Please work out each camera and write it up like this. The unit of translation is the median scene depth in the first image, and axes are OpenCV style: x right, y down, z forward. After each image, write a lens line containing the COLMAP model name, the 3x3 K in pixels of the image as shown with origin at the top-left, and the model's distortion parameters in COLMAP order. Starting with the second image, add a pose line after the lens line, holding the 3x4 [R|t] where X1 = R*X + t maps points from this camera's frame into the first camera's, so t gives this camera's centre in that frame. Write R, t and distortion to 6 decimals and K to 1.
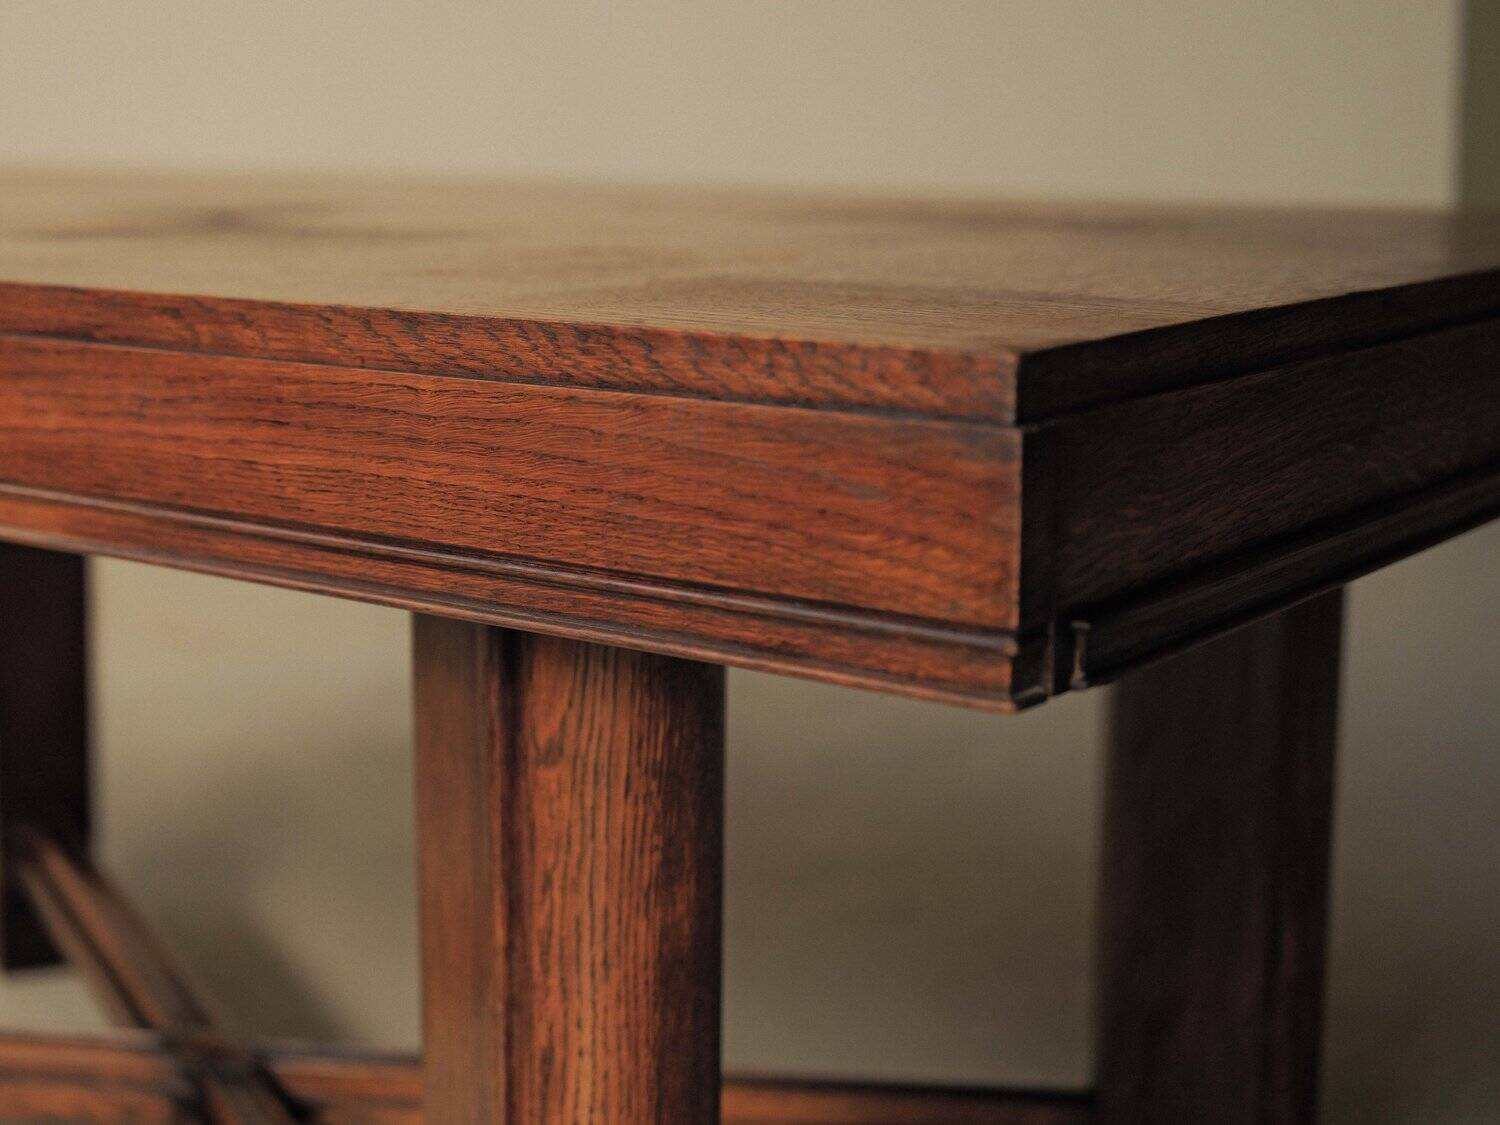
lens RADIAL K [[2408.5, 0, 748.3], [0, 2408.5, 428.9], [0, 0, 1]] dist [-0.030414, -0.005007]
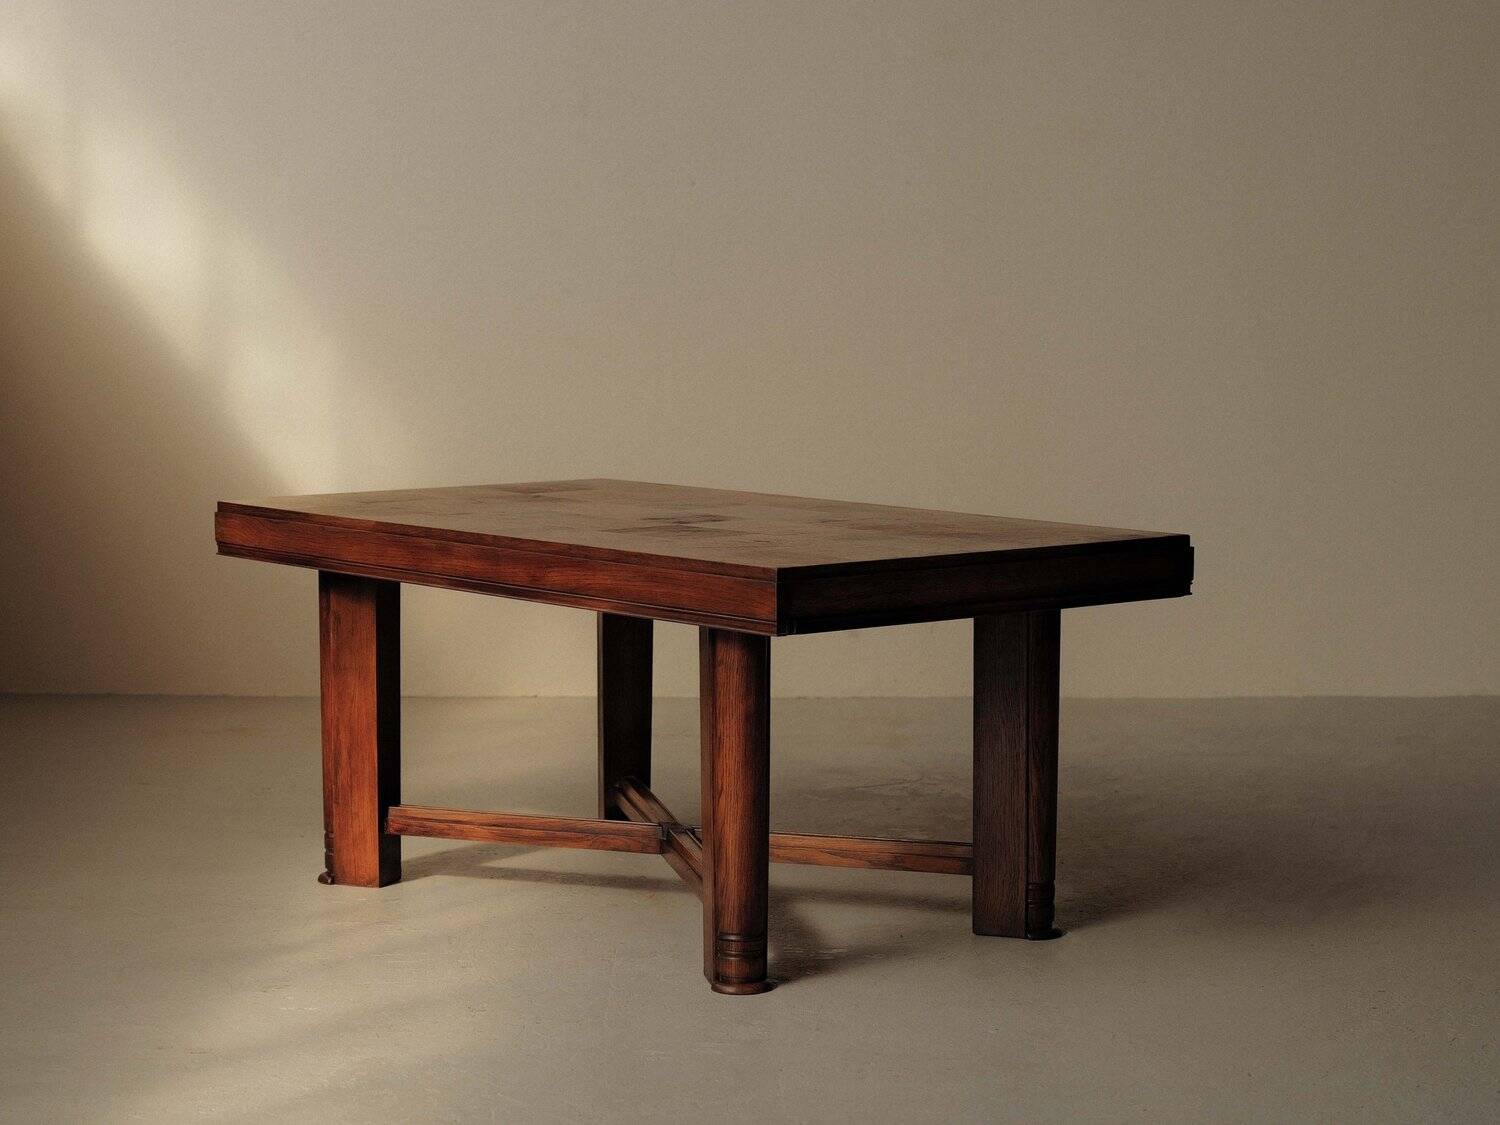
lens RADIAL K [[3384.5, 0, 745.1], [0, 3384.5, 395.7], [0, 0, 1]] dist [-0.087776, 0.342920]
pose [[0.959544, 0.002805, -0.281546, 1.607685], [-0.026551, 0.996396, -0.080562, 0.144232], [0.280305, 0.084778, 0.956160, -4.636376]]
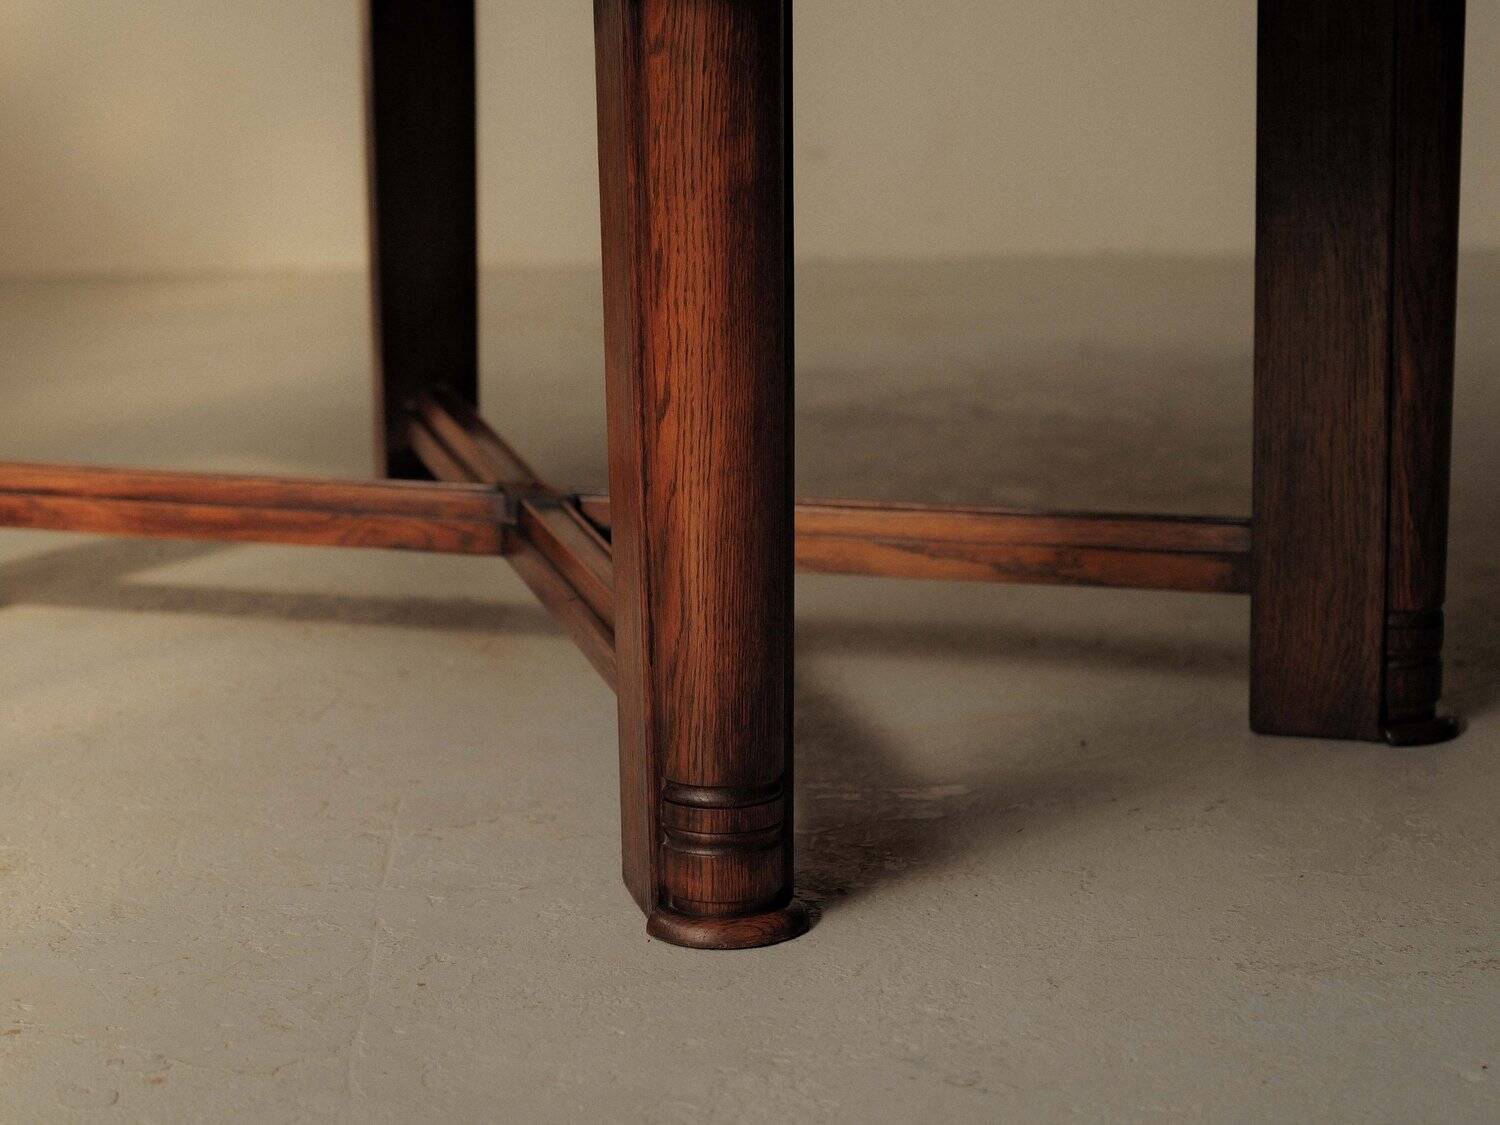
lens RADIAL K [[3384.5, 0, 745.1], [0, 3384.5, 395.7], [0, 0, 1]] dist [-0.087776, 0.342920]
pose [[0.971751, 0.012473, -0.235680, 0.470129], [-0.006741, 0.999662, 0.025113, 0.298730], [0.235914, -0.022815, 0.971506, -1.041119]]
